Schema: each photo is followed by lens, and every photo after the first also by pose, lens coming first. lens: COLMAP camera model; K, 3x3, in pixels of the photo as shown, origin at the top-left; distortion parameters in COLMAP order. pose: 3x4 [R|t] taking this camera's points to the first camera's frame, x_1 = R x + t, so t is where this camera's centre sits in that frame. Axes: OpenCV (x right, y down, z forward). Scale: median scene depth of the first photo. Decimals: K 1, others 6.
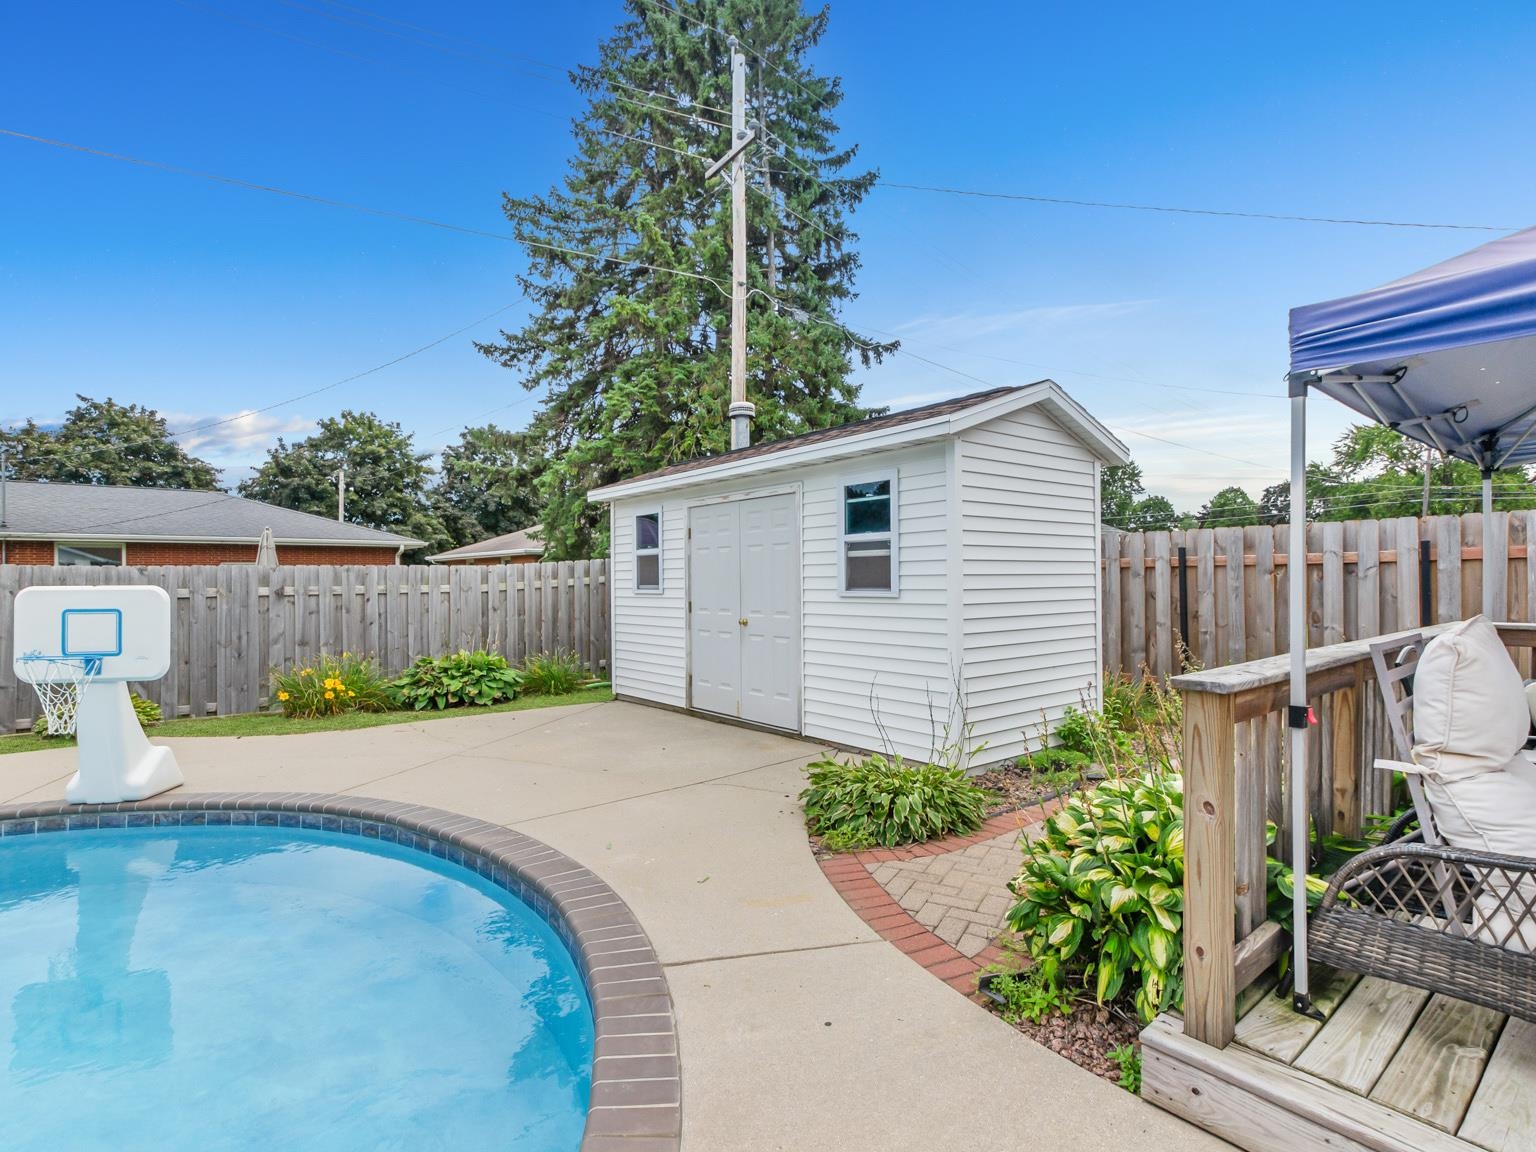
lens RADIAL K [[782.3, 0, 771.0], [0, 782.3, 575.4], [0, 0, 1]] dist [0.007291, 0.000109]
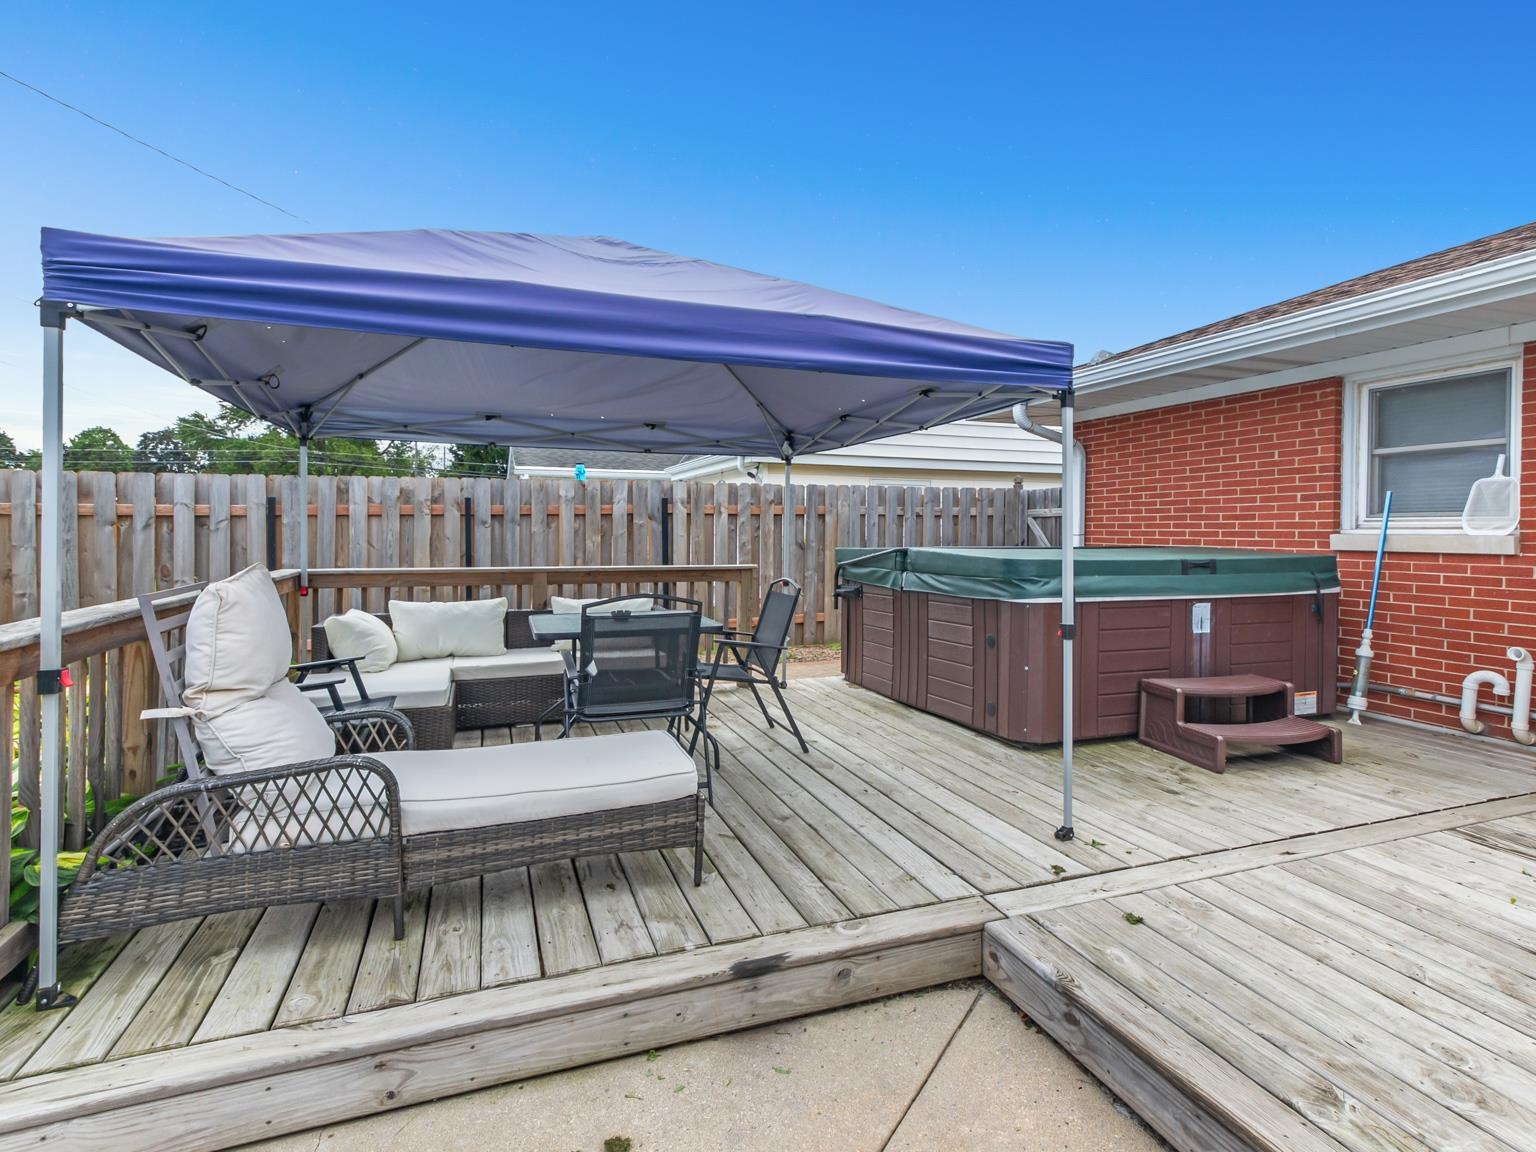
lens RADIAL K [[782.3, 0, 777.0], [0, 782.3, 537.8], [0, 0, 1]] dist [0.007291, 0.000109]
pose [[0.331773, -0.002118, 0.943357, 0.093340], [-0.008898, 0.999946, 0.005374, 0.001795], [-0.943317, -0.010177, 0.331736, -0.085400]]
